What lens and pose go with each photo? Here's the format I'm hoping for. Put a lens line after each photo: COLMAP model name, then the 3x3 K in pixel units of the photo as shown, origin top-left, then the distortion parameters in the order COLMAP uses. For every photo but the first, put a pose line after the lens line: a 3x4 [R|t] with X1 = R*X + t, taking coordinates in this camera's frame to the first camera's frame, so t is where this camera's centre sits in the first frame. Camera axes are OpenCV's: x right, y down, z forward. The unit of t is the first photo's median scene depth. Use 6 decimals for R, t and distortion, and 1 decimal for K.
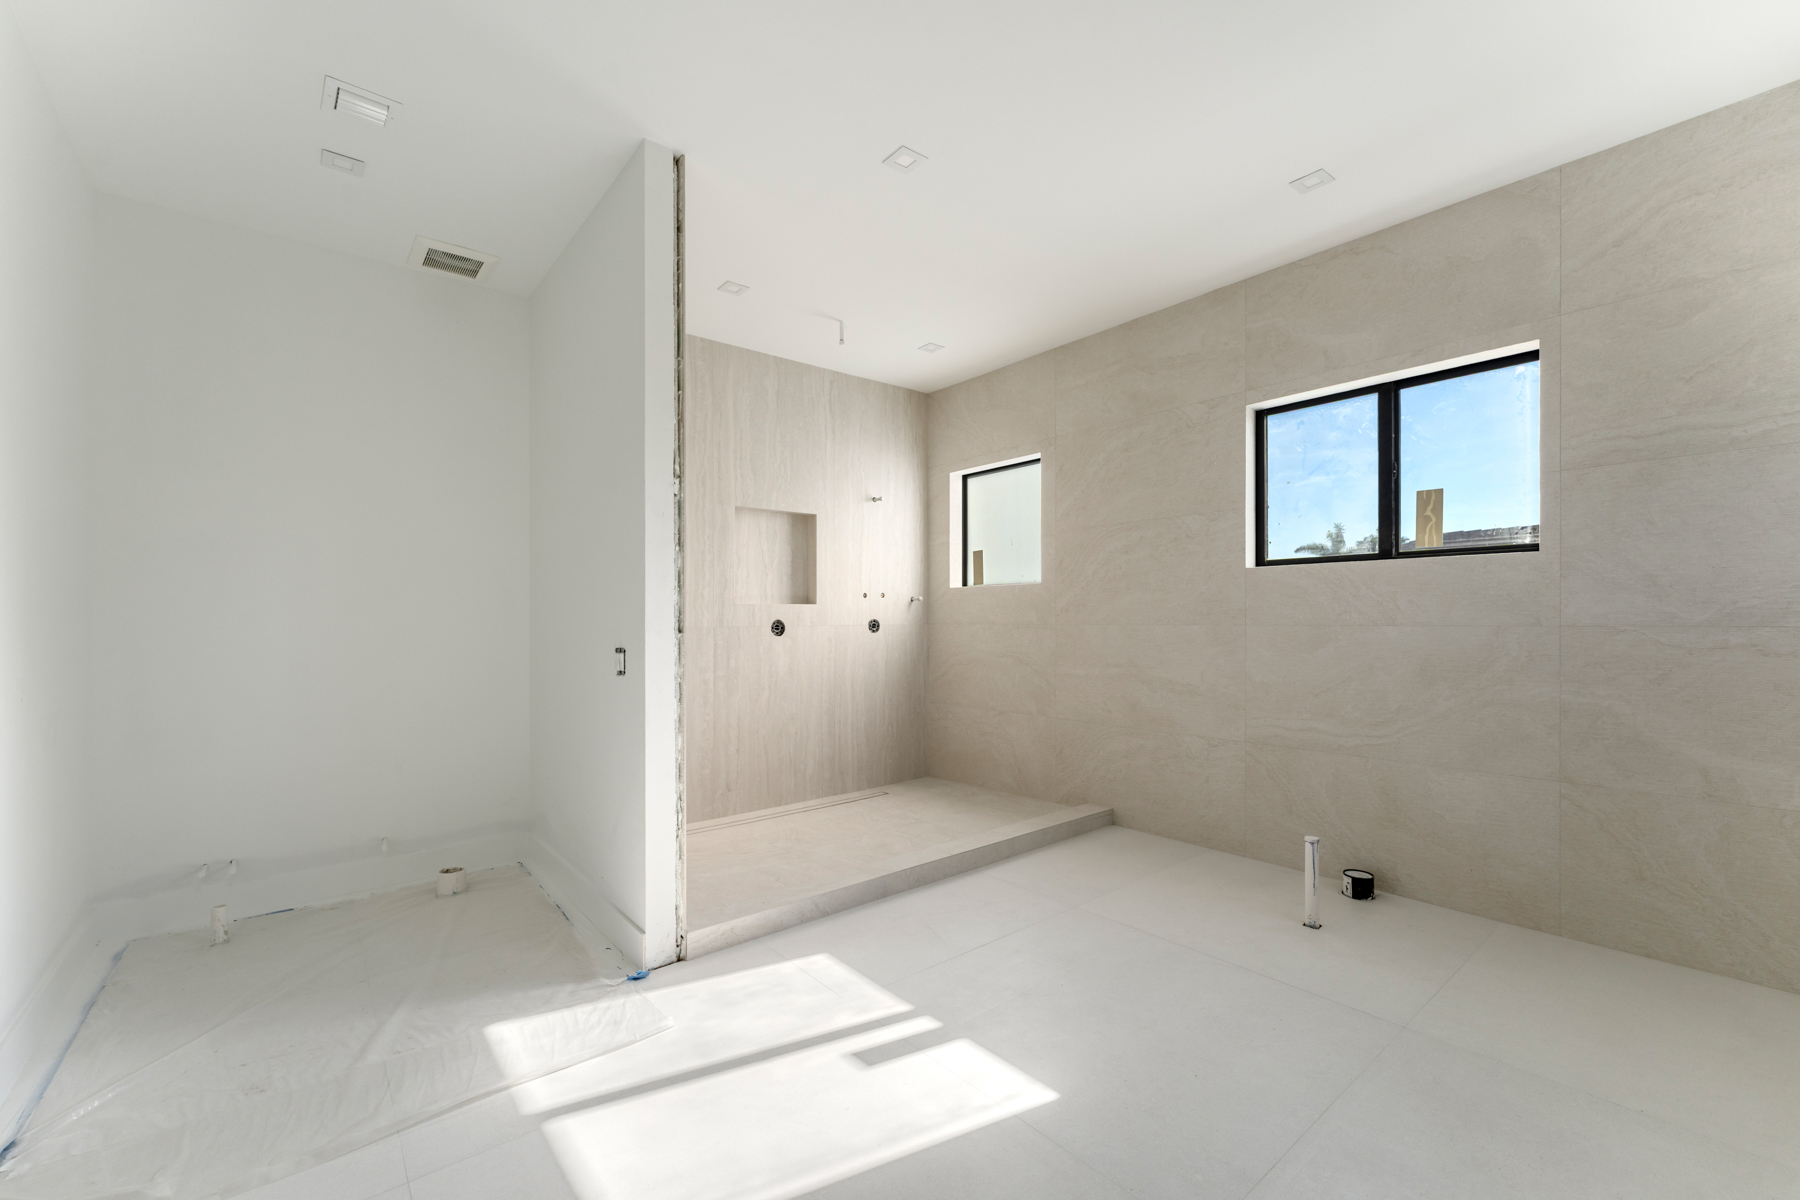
lens RADIAL K [[728.2, 0, 885.5], [0, 728.2, 612.6], [0, 0, 1]] dist [-0.000806, -0.000057]
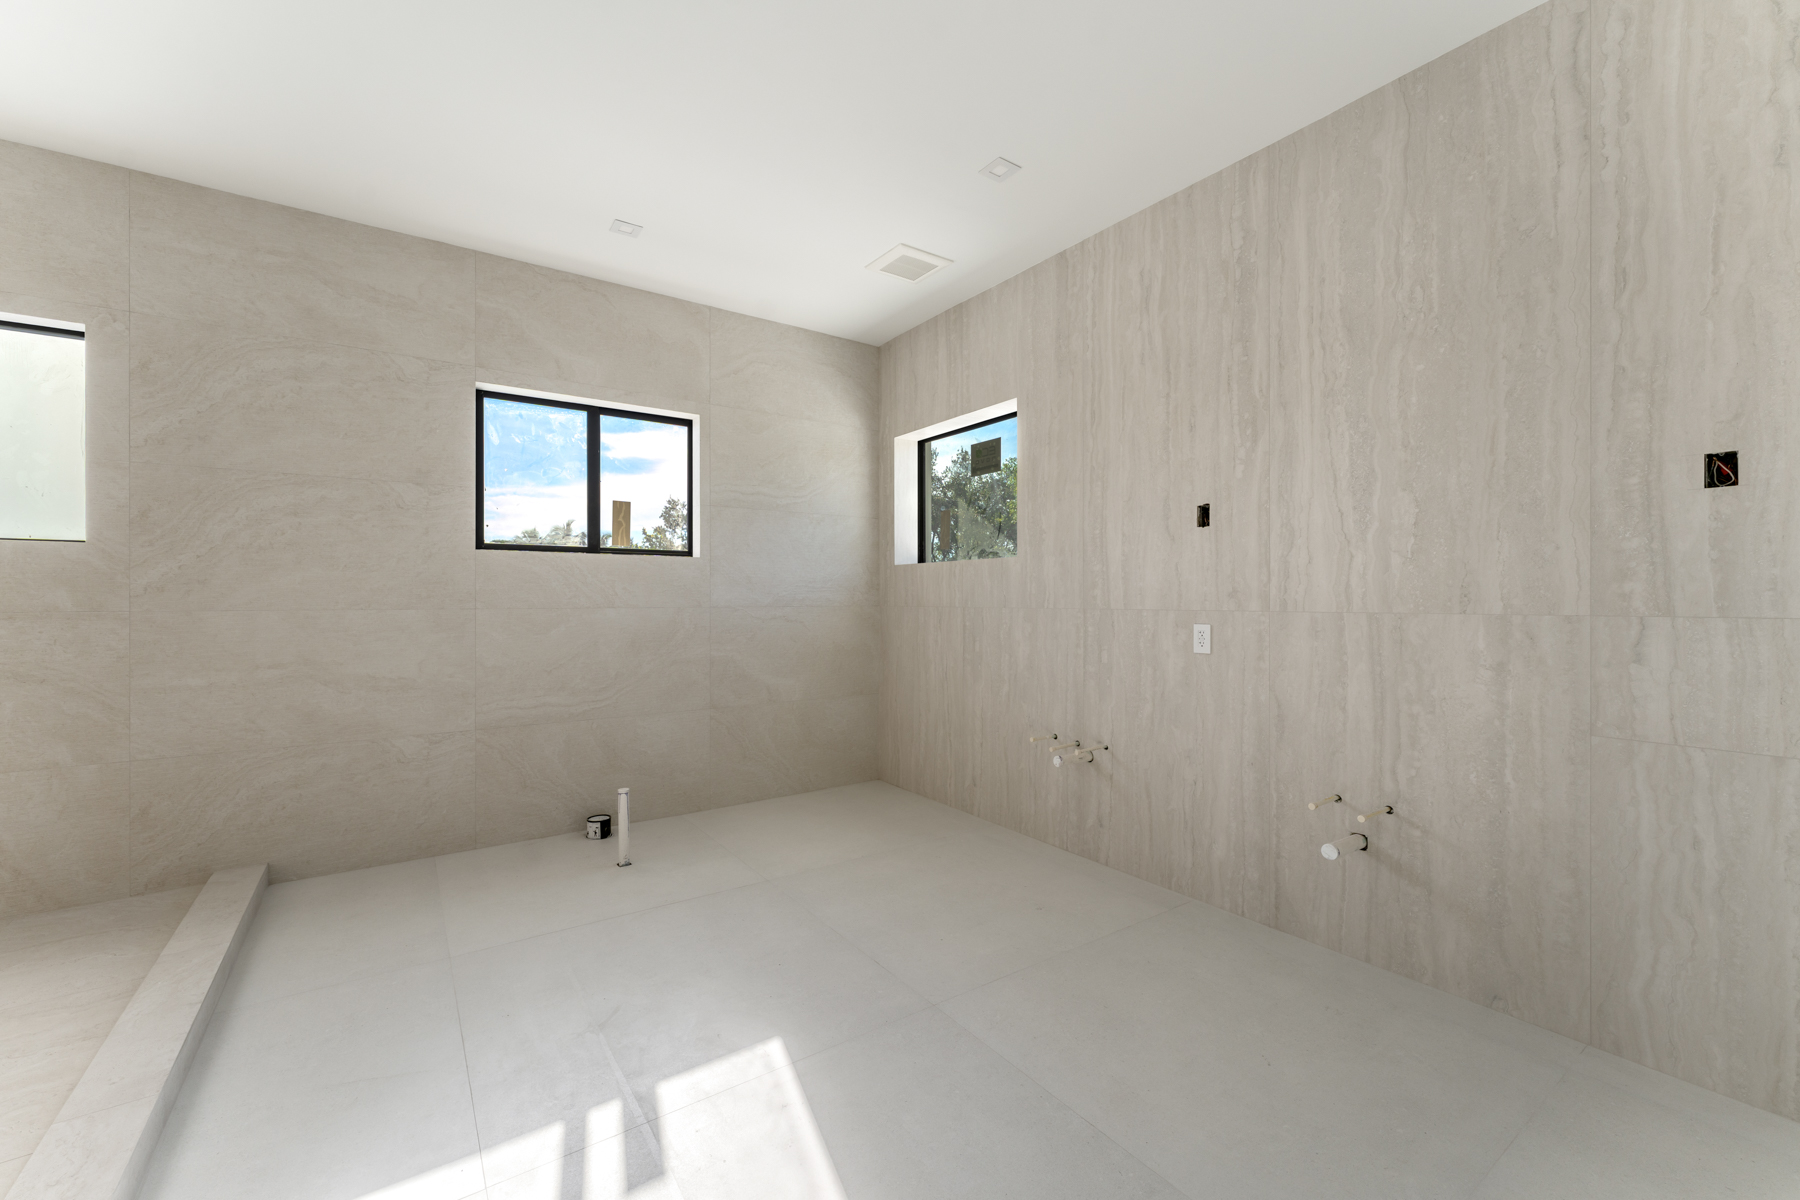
lens RADIAL K [[728.2, 0, 886.4], [0, 728.2, 599.4], [0, 0, 1]] dist [-0.000806, -0.000057]
pose [[0.073433, 0.006006, 0.997282, -0.432407], [-0.007183, 0.999959, -0.005494, 0.006124], [-0.997274, -0.006760, 0.073473, 0.390738]]
